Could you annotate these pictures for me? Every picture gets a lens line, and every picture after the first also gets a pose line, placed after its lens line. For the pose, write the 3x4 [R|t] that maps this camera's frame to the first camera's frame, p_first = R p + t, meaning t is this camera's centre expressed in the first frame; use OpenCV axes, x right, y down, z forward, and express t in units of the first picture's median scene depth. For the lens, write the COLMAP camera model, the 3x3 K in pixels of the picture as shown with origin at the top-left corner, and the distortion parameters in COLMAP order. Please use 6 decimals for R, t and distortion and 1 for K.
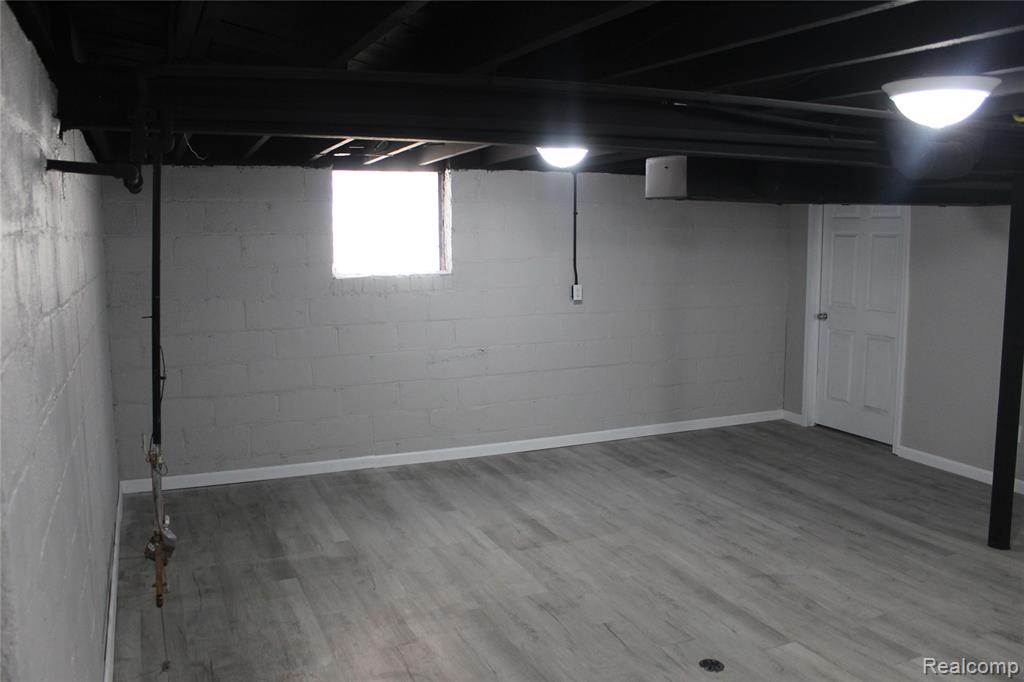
lens RADIAL K [[848.2, 0, 510.1], [0, 848.2, 338.2], [0, 0, 1]] dist [-0.103513, 0.014281]
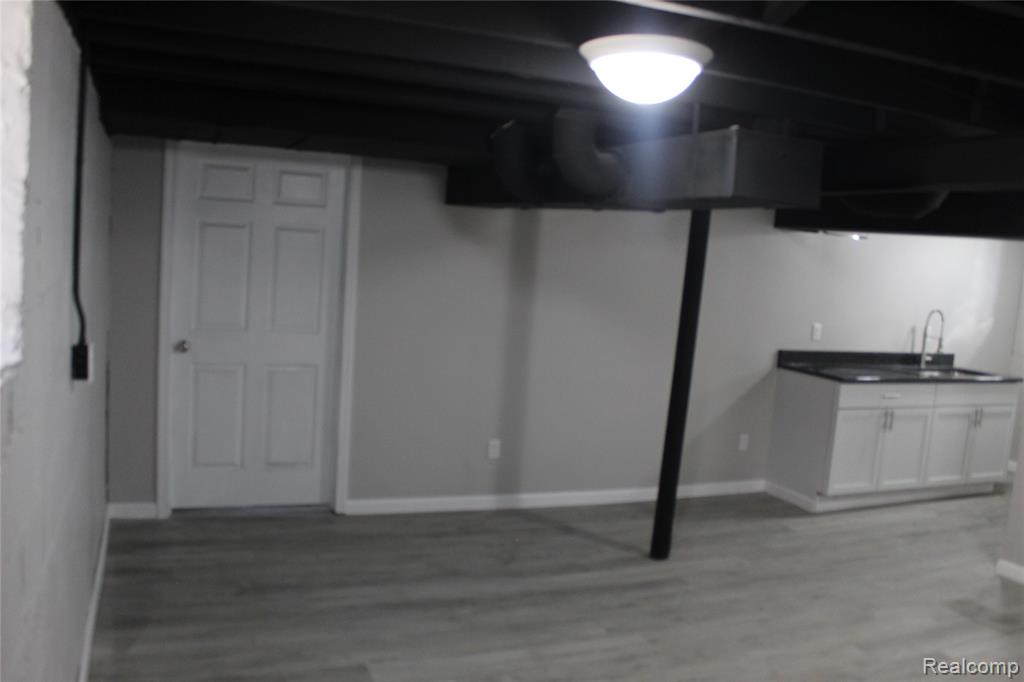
lens RADIAL K [[848.2, 0, 509.7], [0, 848.2, 339.7], [0, 0, 1]] dist [-0.103513, 0.014281]
pose [[0.012148, -0.101928, 0.994718, -0.381601], [0.048277, 0.993691, 0.101233, -0.118595], [-0.998760, 0.046793, 0.016992, 1.021113]]
